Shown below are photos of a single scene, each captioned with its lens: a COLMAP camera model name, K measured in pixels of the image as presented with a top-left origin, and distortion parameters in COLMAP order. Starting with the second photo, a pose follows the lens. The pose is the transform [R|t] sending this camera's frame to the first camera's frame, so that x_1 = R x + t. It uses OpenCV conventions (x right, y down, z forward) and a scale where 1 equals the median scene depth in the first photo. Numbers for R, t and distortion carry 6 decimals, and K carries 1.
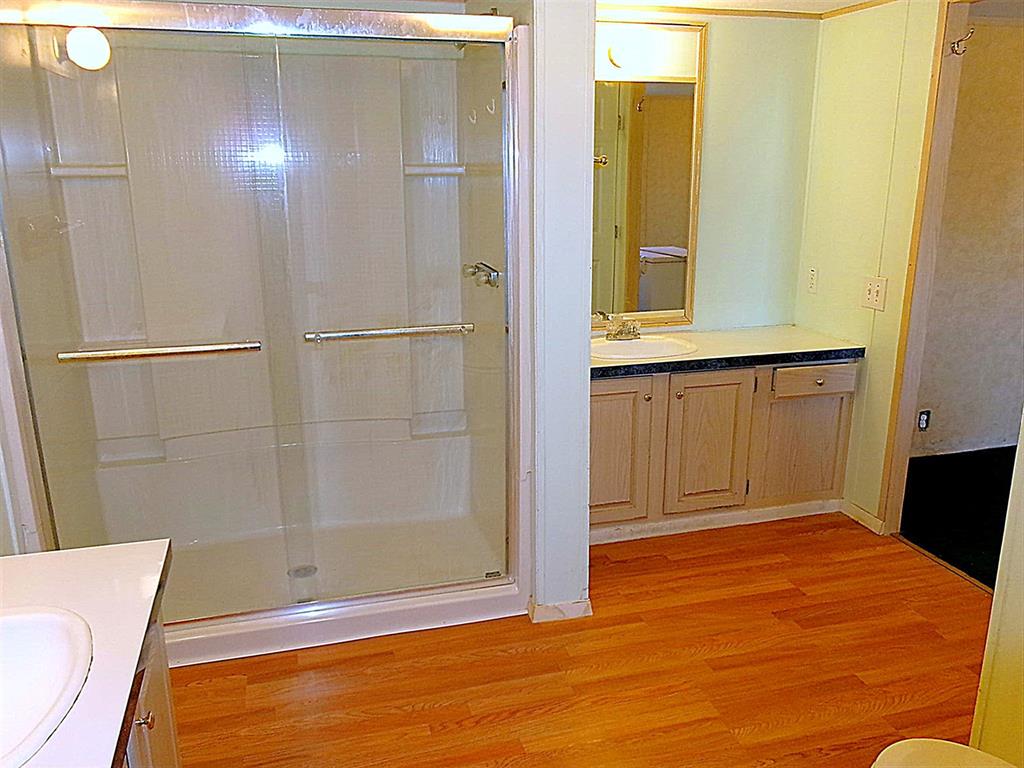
lens RADIAL K [[831.7, 0, 512.0], [0, 831.7, 384.0], [0, 0, 1]] dist [-0.001213, -0.000920]
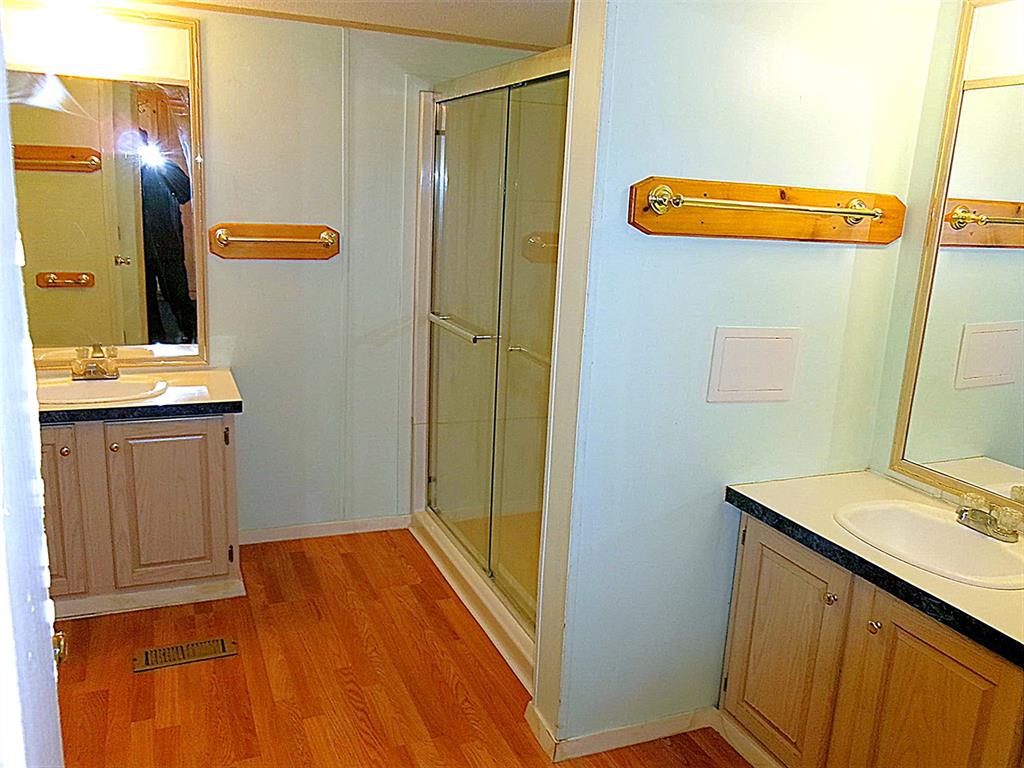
lens RADIAL K [[831.7, 0, 512.0], [0, 831.7, 384.0], [0, 0, 1]] dist [-0.001213, -0.000920]
pose [[0.129312, 0.232108, -0.964056, 0.668564], [-0.300910, 0.935559, 0.184885, -0.168067], [0.944845, 0.266186, 0.190822, 0.620622]]
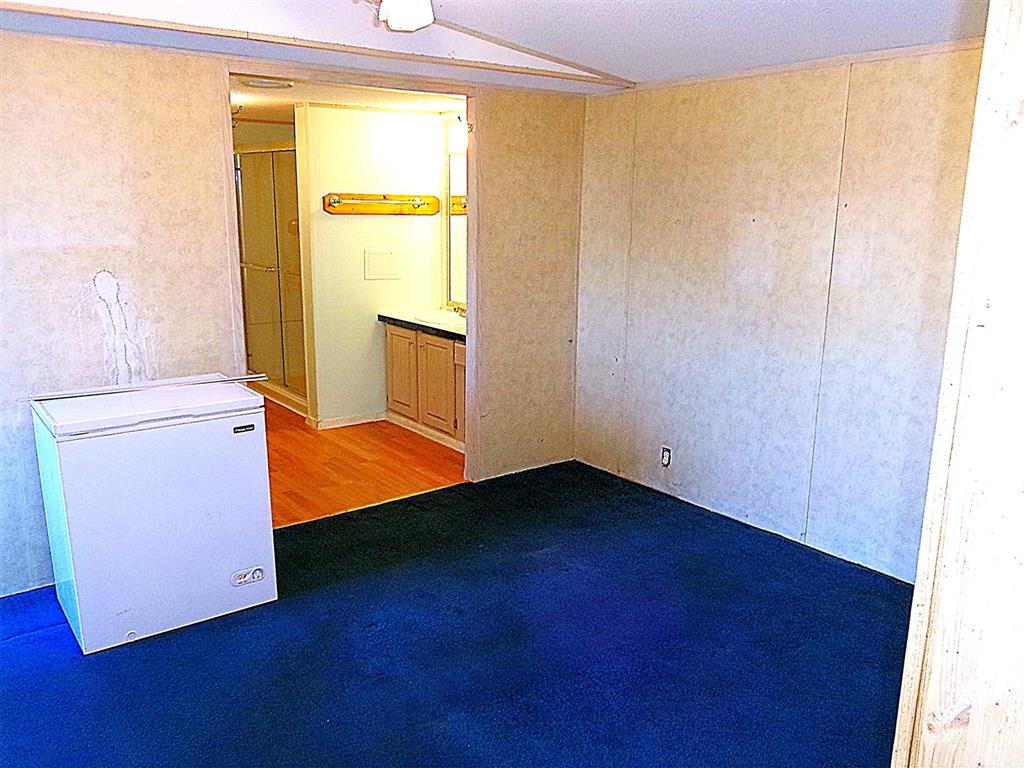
lens RADIAL K [[841.4, 0, 512.0], [0, 841.4, 384.0], [0, 0, 1]] dist [0.076489, 0.000306]
pose [[0.373055, 0.216542, -0.902186, 1.765017], [-0.249527, 0.959973, 0.127232, -0.168702], [0.893625, 0.177655, 0.412156, 0.494435]]
